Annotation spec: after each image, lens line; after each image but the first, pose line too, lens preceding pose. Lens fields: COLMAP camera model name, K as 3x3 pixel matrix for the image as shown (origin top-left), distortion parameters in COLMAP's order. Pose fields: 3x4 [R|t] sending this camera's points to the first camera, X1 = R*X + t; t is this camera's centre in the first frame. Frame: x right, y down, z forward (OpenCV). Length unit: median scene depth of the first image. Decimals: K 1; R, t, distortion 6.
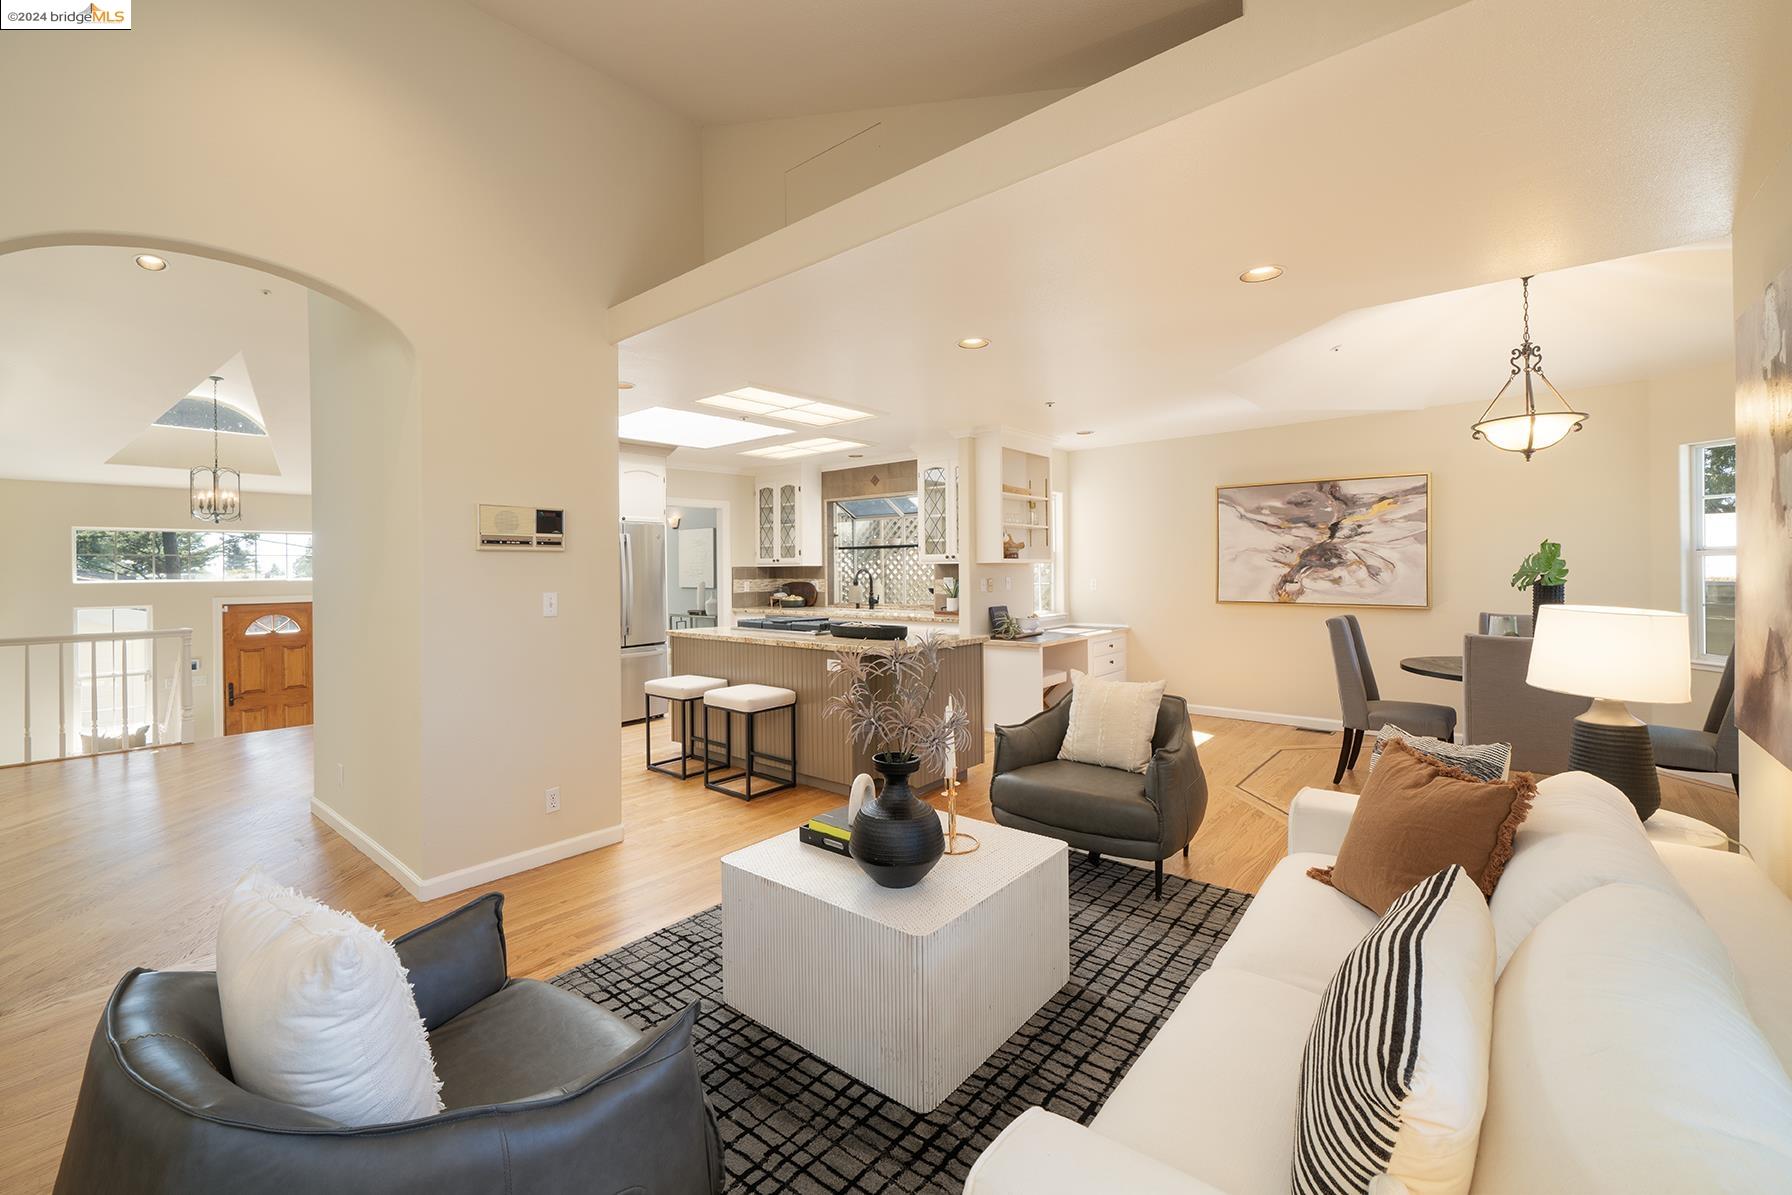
lens RADIAL K [[770.9, 0, 892.1], [0, 770.9, 565.3], [0, 0, 1]] dist [-0.000569, -0.000061]
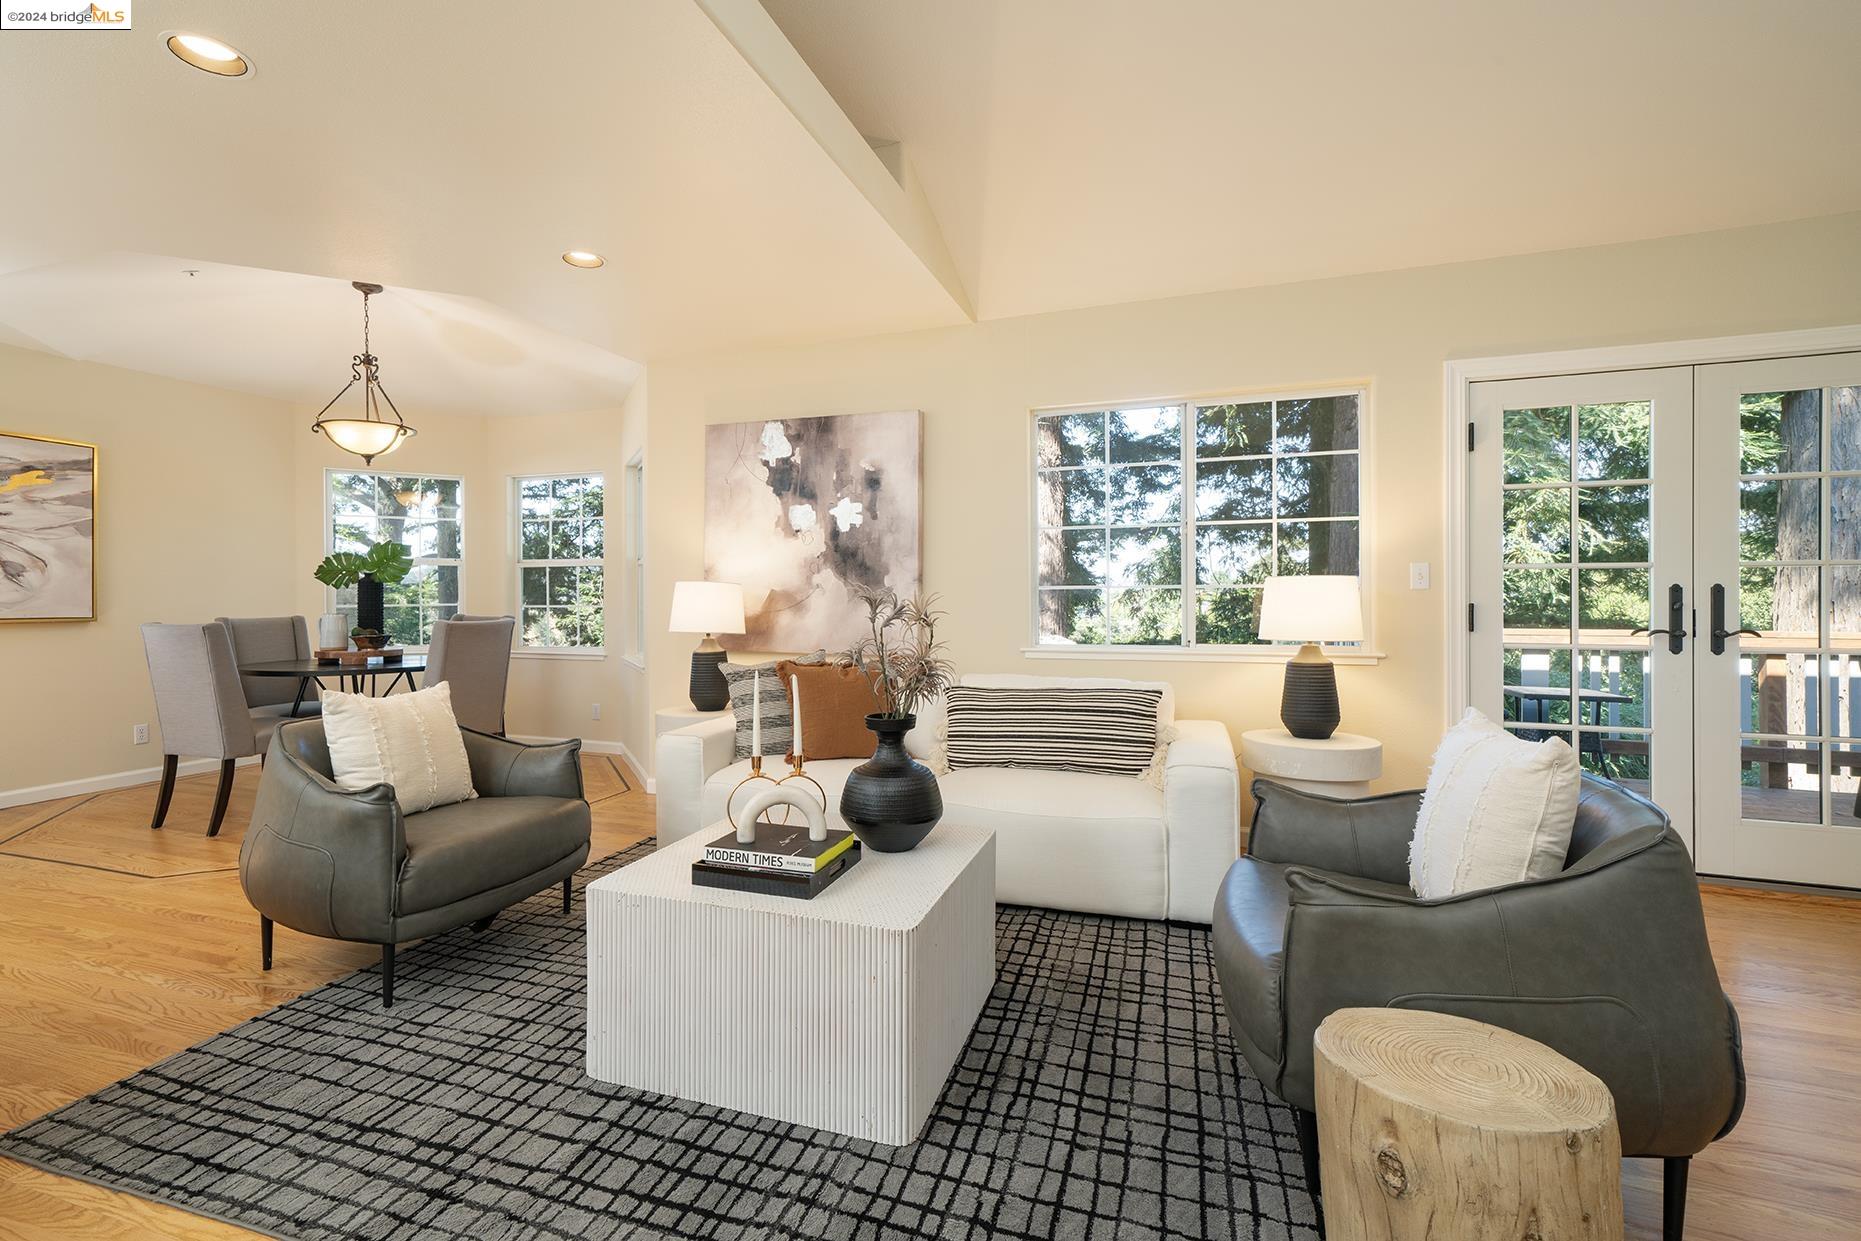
lens RADIAL K [[792.4, 0, 927.7], [0, 792.4, 592.0], [0, 0, 1]] dist [0.001130, 0.000193]
pose [[-0.352769, 0.011195, 0.935643, -0.349120], [0.006880, 0.999932, -0.009370, 0.041154], [-0.935685, 0.003132, -0.352822, 0.496162]]
